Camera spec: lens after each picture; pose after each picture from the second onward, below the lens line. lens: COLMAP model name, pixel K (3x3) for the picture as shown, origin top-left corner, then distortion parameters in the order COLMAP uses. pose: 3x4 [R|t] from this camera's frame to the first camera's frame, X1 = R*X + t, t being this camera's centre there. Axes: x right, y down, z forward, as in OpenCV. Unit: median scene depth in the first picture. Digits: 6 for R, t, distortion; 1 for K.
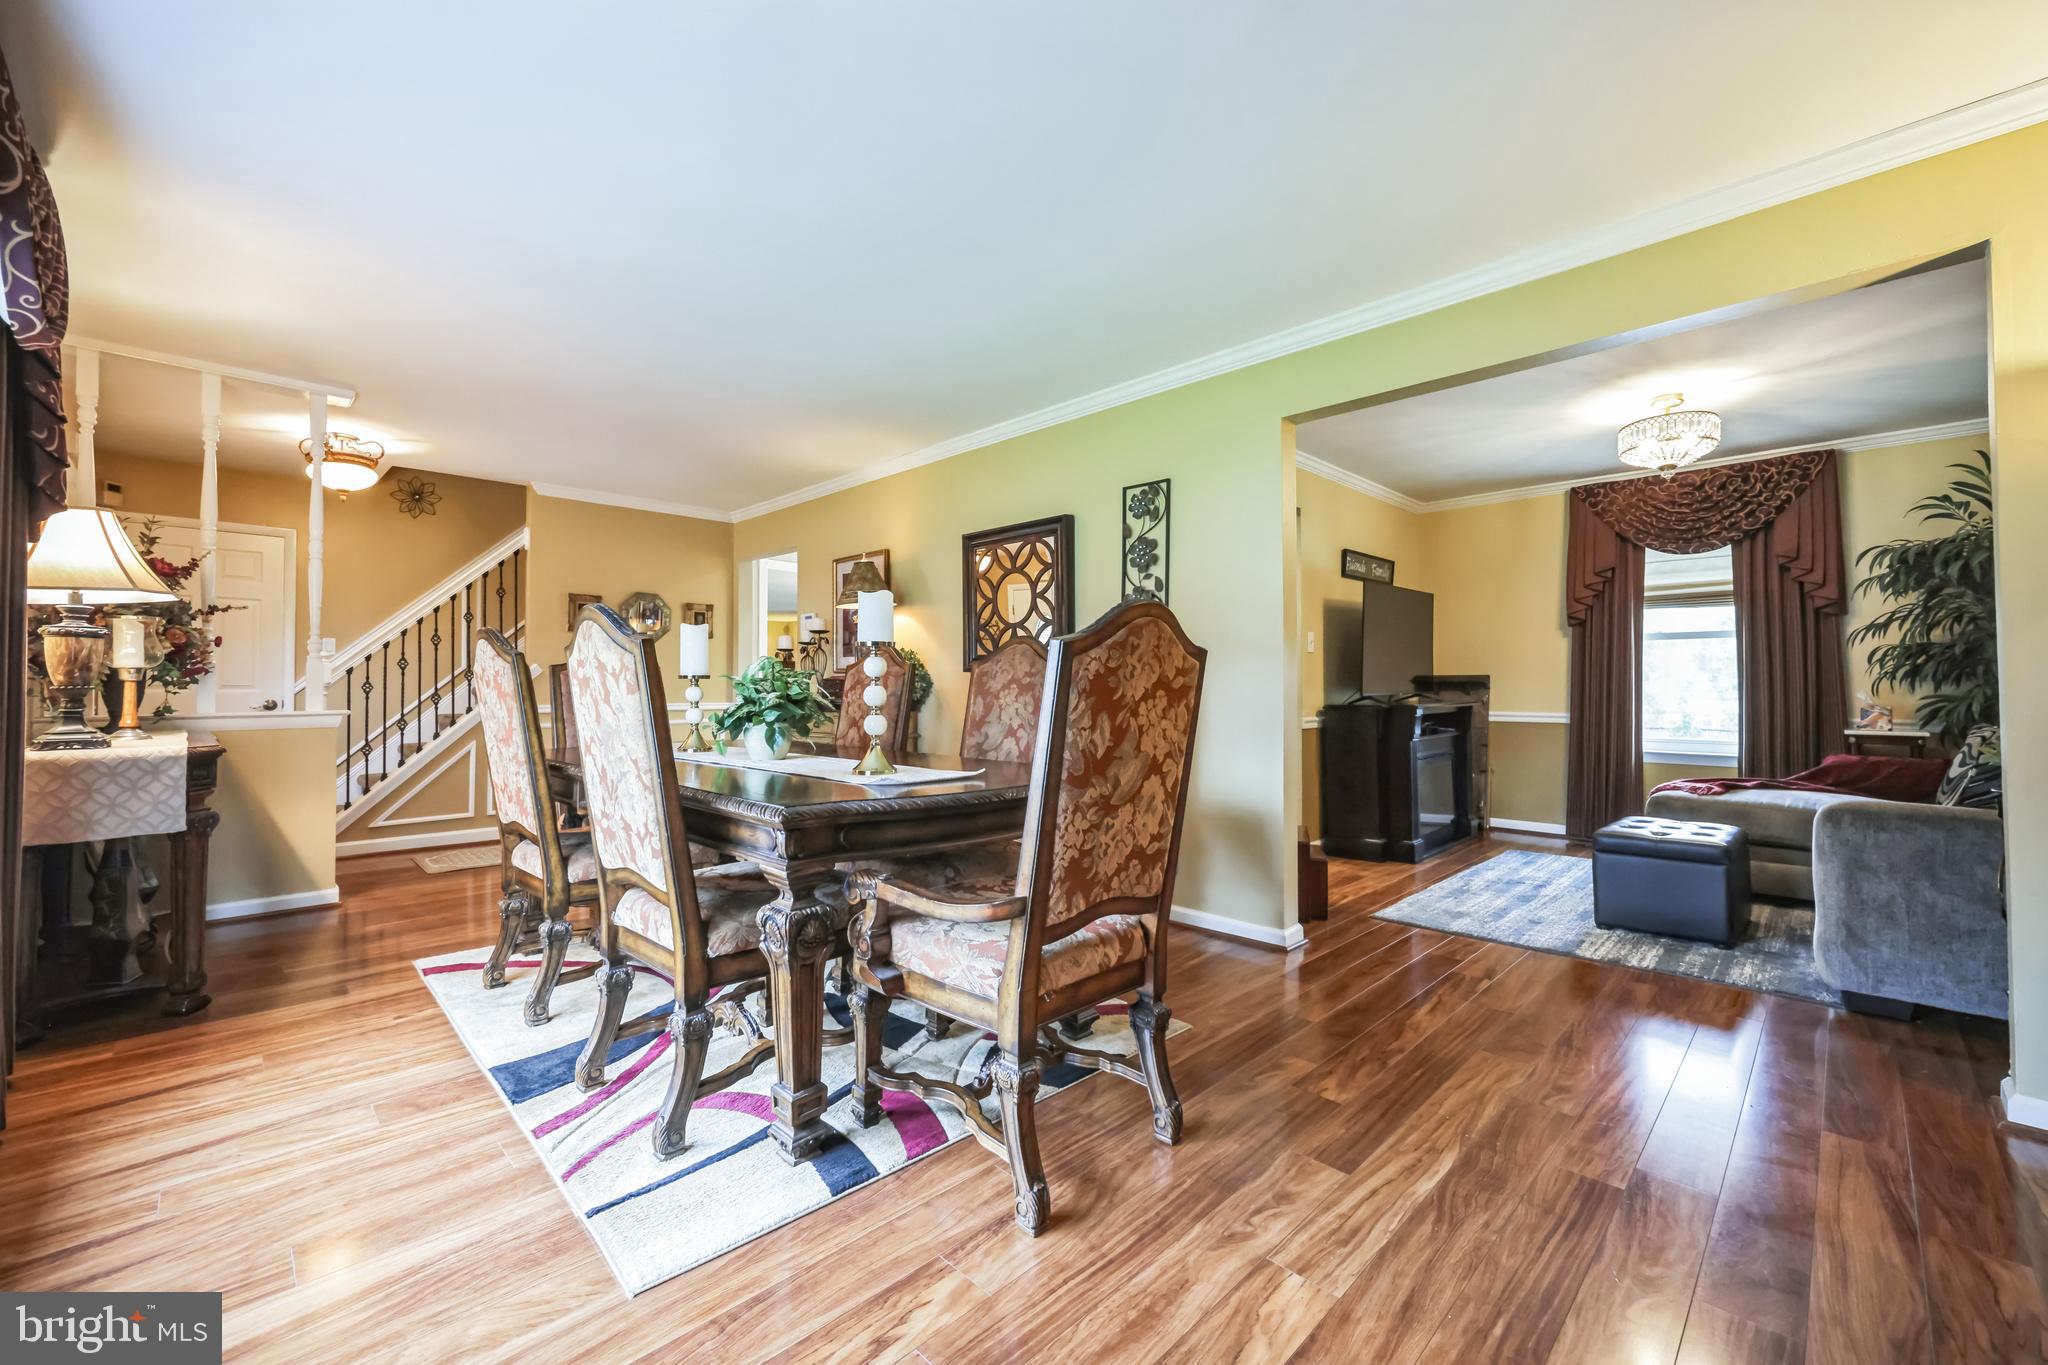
lens RADIAL K [[820.2, 0, 1015.3], [0, 820.2, 678.5], [0, 0, 1]] dist [0.001011, 0.000416]
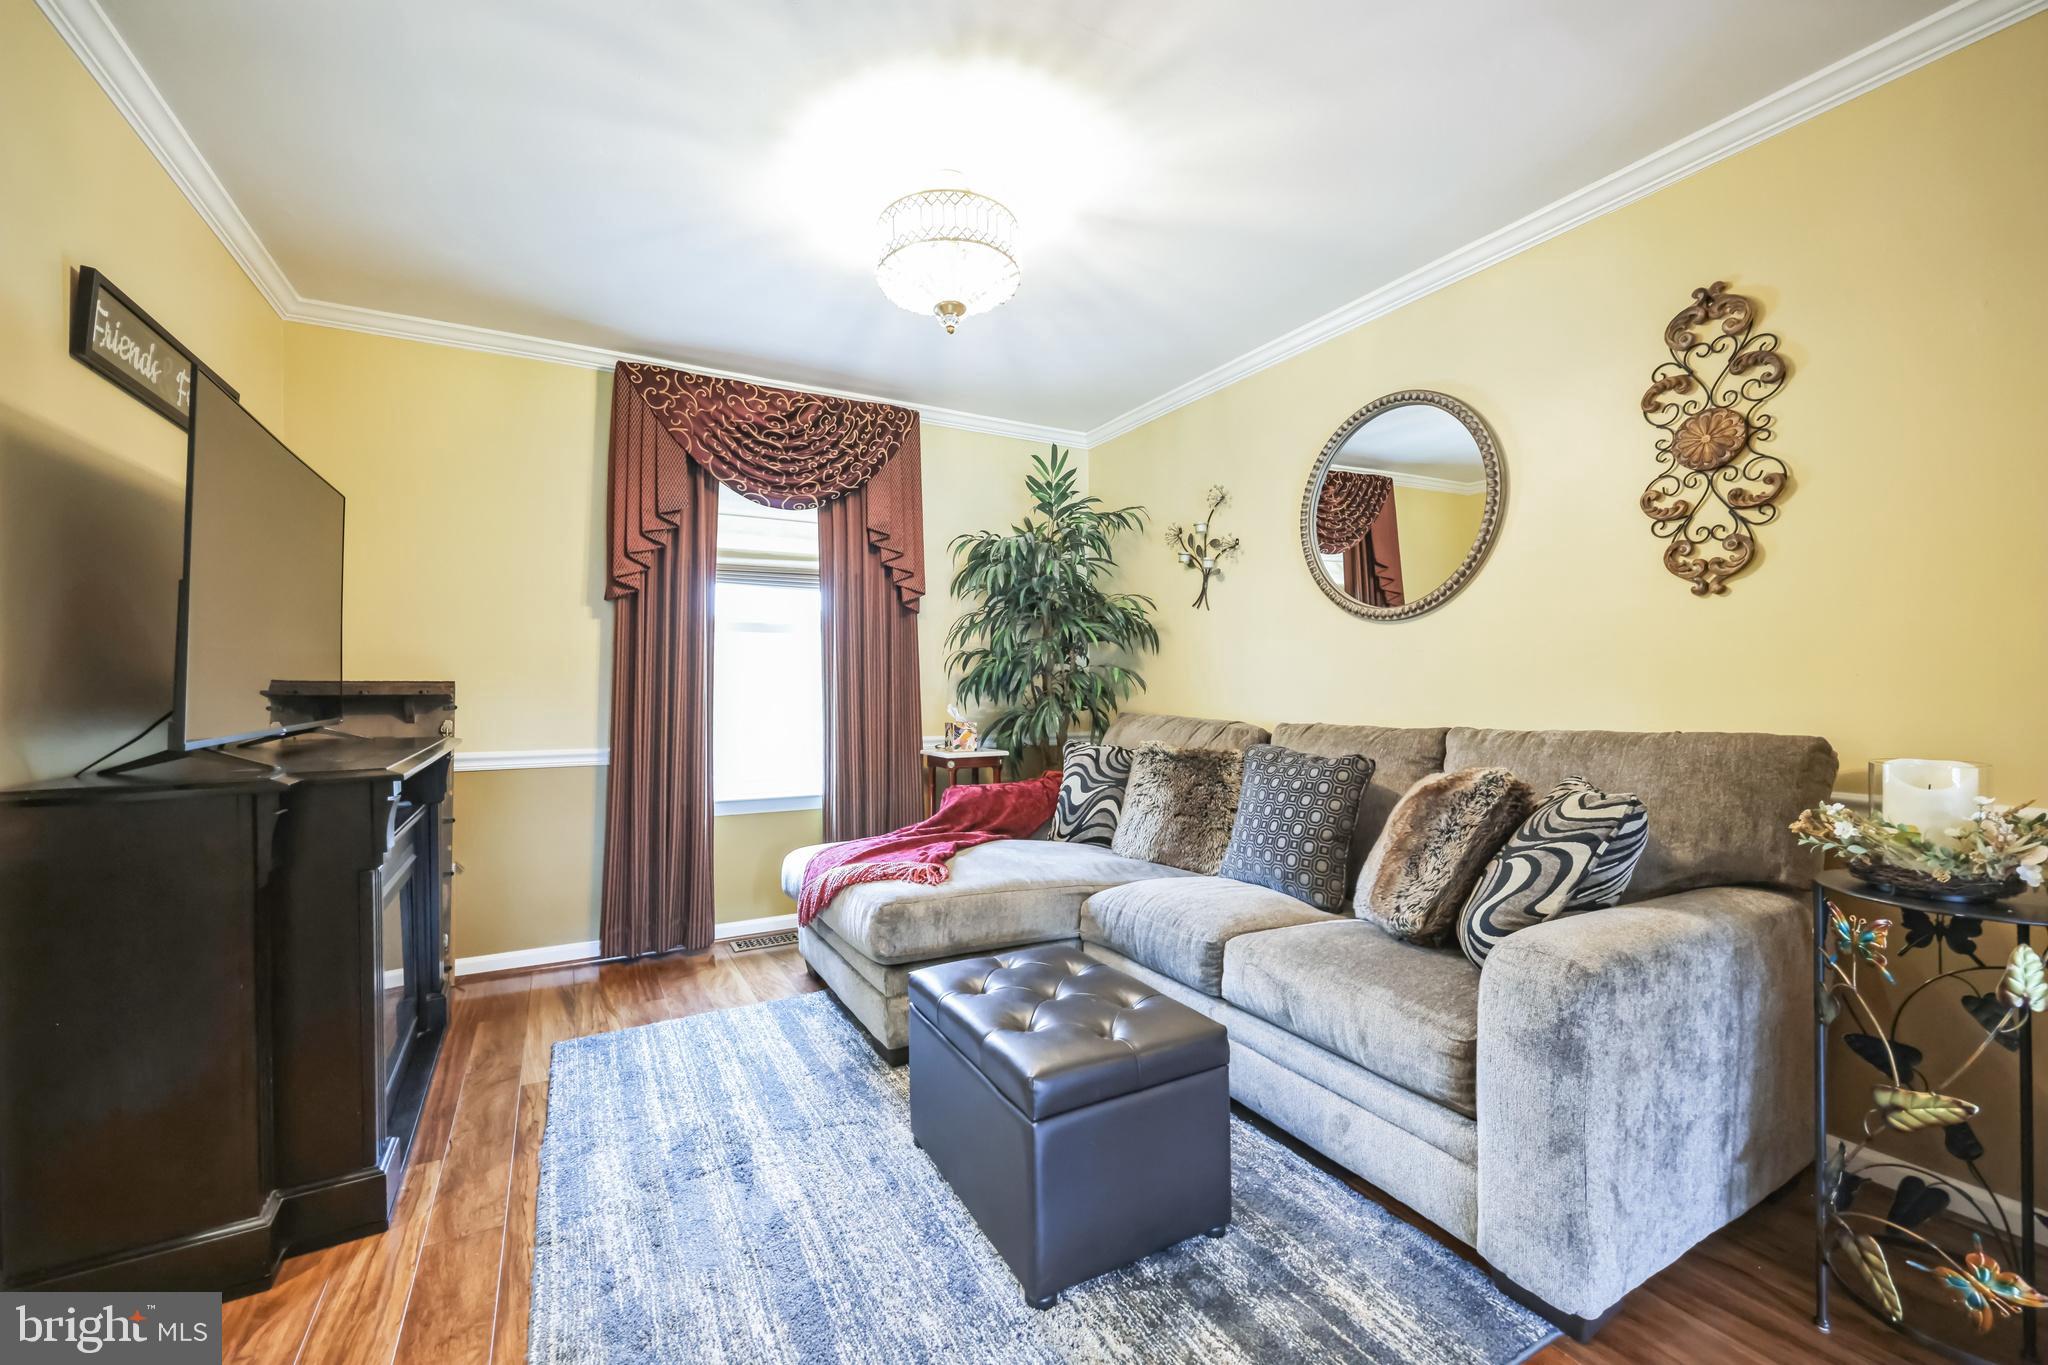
lens RADIAL K [[820.2, 0, 1016.6], [0, 820.2, 686.1], [0, 0, 1]] dist [0.001011, 0.000416]
pose [[0.273561, 0.006523, 0.961832, 0.212483], [-0.004827, 0.999974, -0.005408, 0.000128], [-0.961842, -0.003164, 0.273586, 0.613926]]
